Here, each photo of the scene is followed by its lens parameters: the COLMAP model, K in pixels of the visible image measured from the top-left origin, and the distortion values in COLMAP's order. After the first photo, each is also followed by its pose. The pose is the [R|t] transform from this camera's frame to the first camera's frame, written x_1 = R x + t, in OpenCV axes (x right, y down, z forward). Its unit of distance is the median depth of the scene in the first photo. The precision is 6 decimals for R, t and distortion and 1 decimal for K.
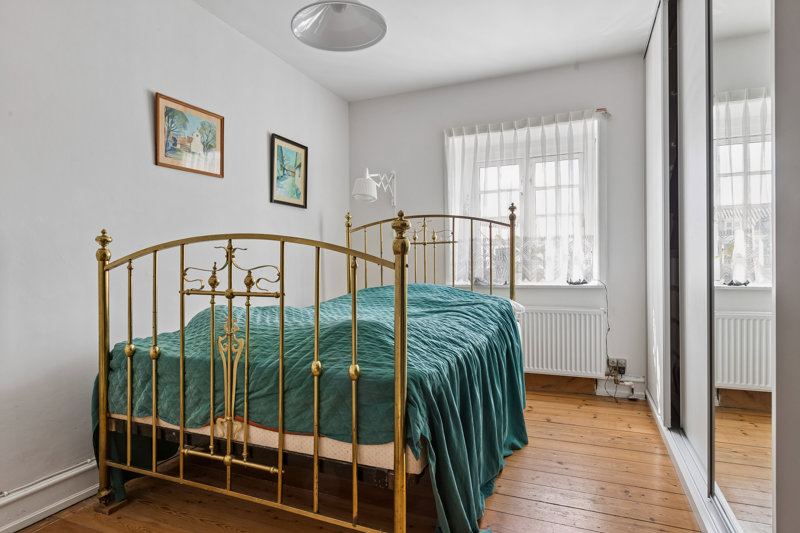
lens RADIAL K [[449.4, 0, 403.8], [0, 449.4, 267.0], [0, 0, 1]] dist [-0.003746, -0.000874]
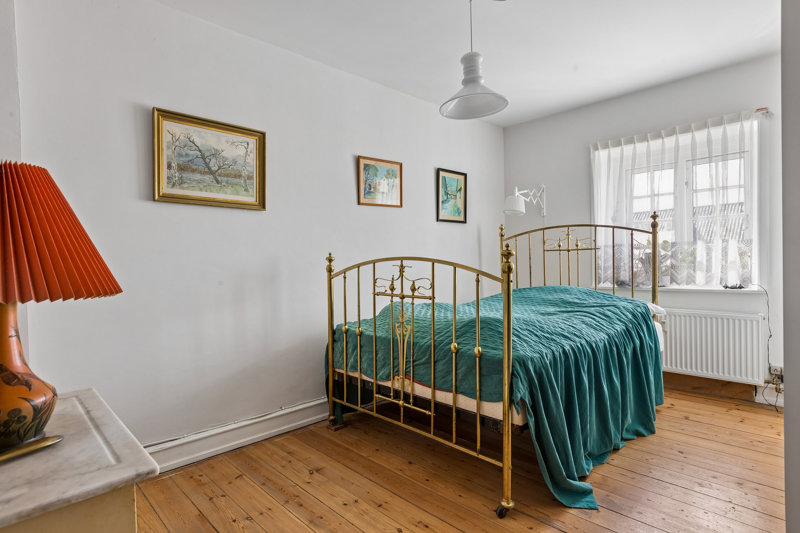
lens RADIAL K [[431.2, 0, 399.5], [0, 431.2, 268.4], [0, 0, 1]] dist [0.004657, -0.003292]
pose [[0.916265, -0.000983, -0.400572, 0.146701], [0.008138, 0.999836, 0.016161, -0.043766], [0.400491, -0.018068, 0.916123, -0.263495]]
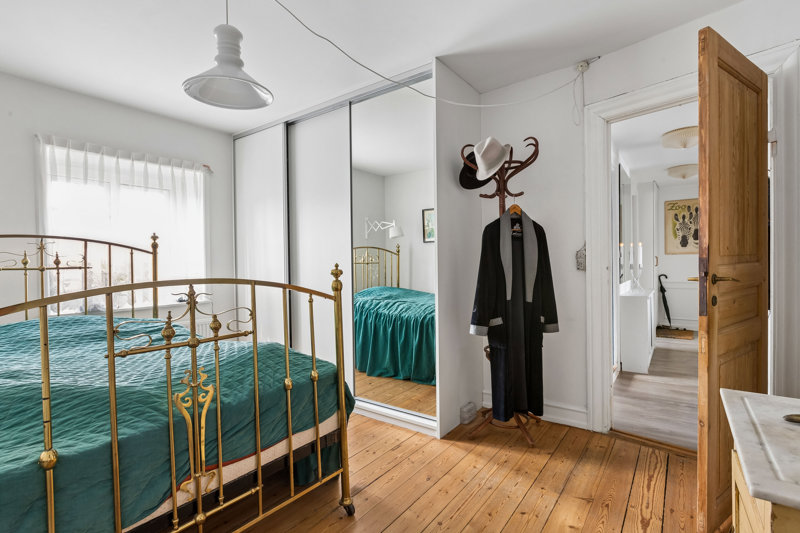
lens RADIAL K [[388.1, 0, 404.9], [0, 388.1, 267.7], [0, 0, 1]] dist [-0.006221, -0.000501]
pose [[0.217767, -0.005245, 0.975987, -0.815373], [0.020746, 0.999784, 0.000744, -0.066565], [-0.975780, 0.020086, 0.217829, 0.294735]]
